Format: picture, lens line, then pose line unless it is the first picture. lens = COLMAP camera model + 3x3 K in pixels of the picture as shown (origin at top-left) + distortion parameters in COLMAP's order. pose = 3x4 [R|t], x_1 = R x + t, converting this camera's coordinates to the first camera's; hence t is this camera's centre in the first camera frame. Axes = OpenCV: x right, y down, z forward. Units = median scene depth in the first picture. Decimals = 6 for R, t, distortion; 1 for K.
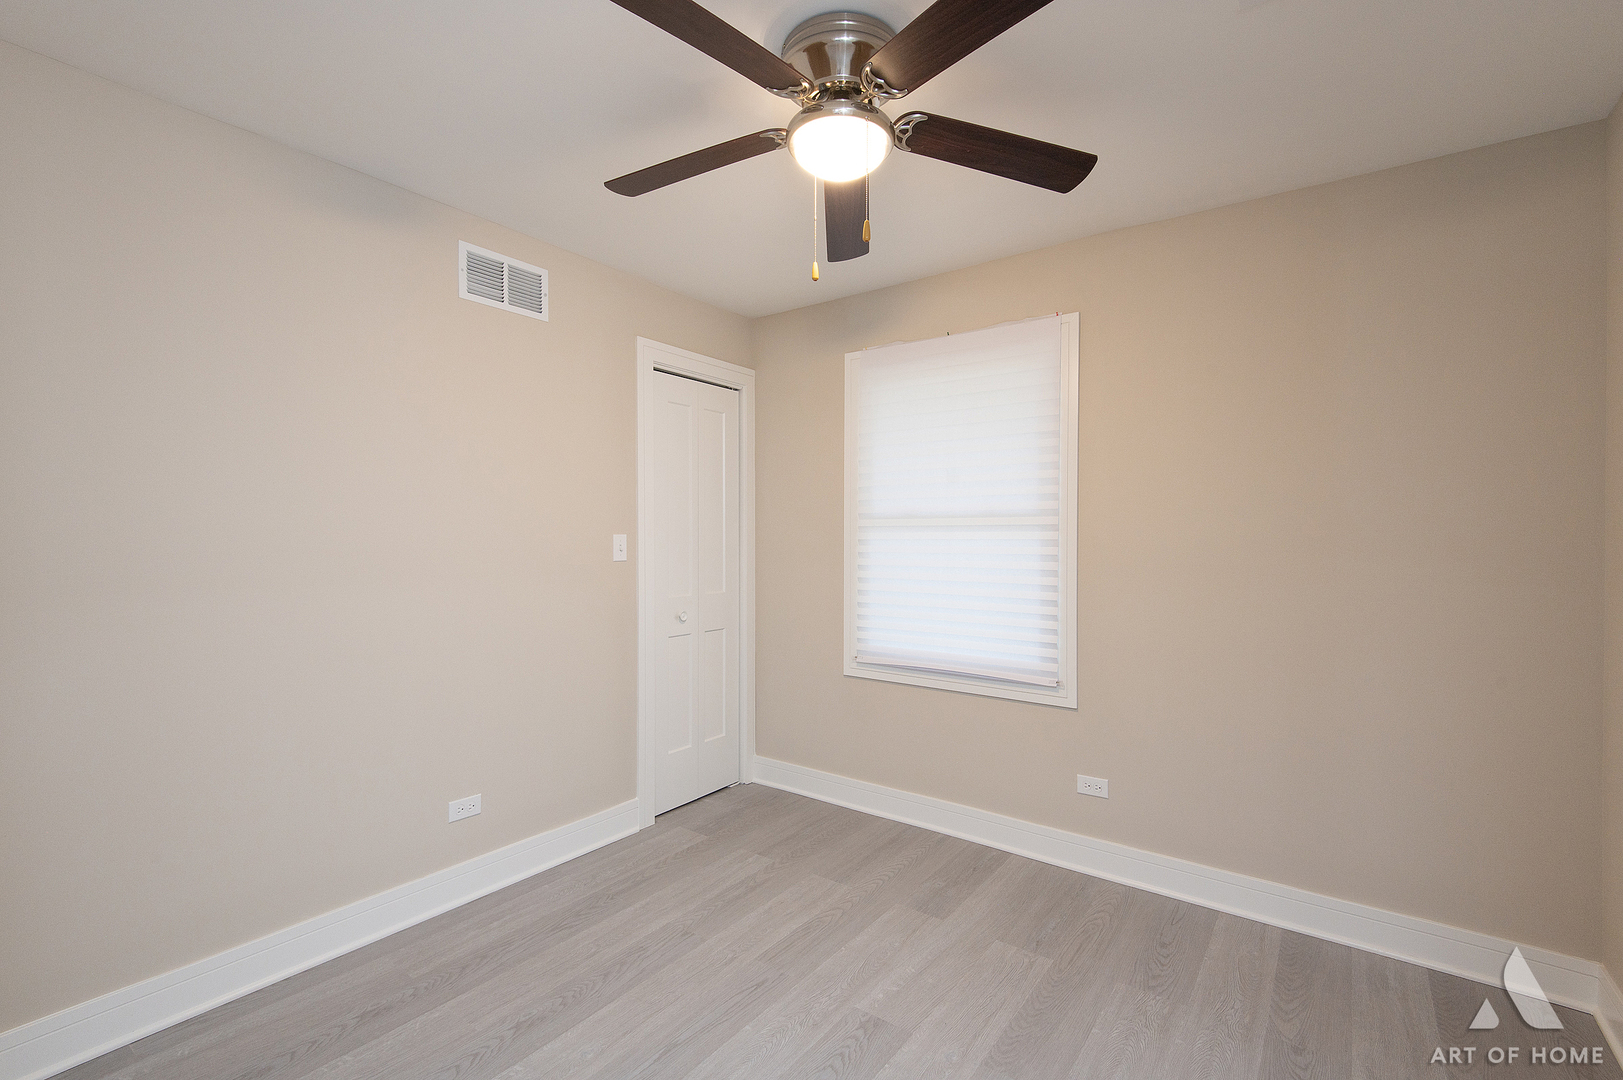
lens RADIAL K [[714.2, 0, 800.4], [0, 714.2, 540.9], [0, 0, 1]] dist [0.021078, -0.001339]
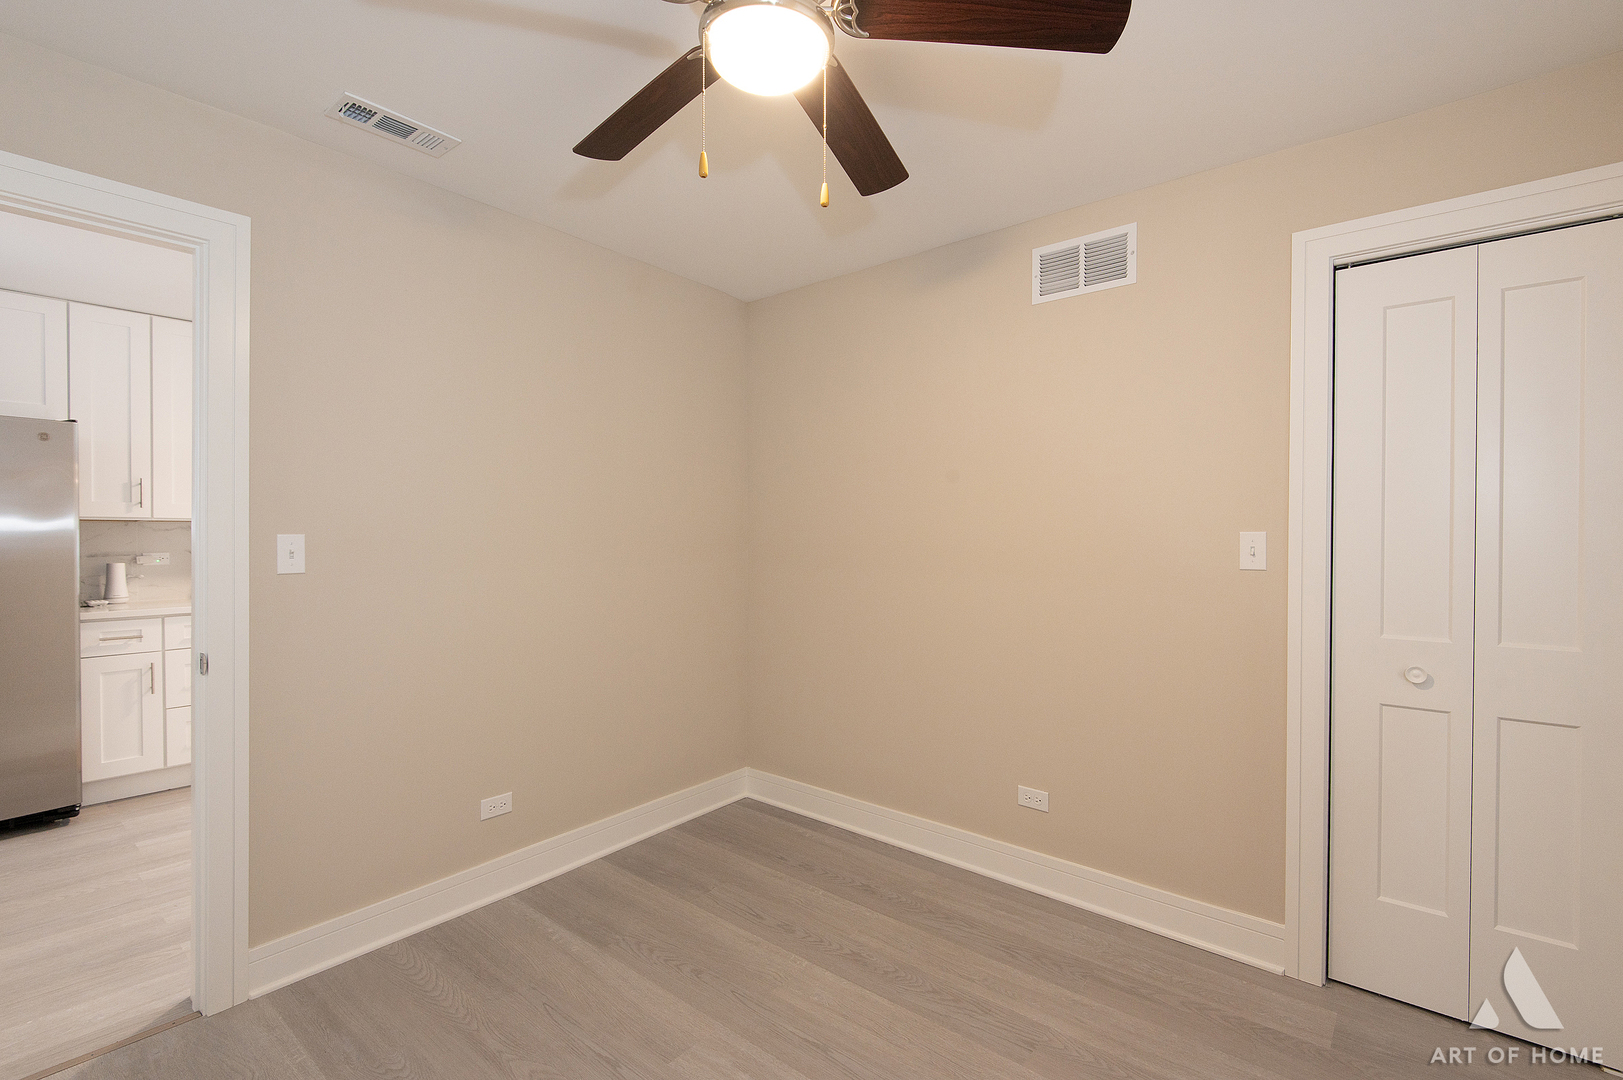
lens RADIAL K [[714.2, 0, 807.4], [0, 714.2, 540.5], [0, 0, 1]] dist [0.021078, -0.001339]
pose [[-0.030773, 0.002675, -0.999523, 0.564186], [-0.009683, 0.999949, 0.002975, 0.002083], [0.999479, 0.009770, -0.030746, 0.700855]]
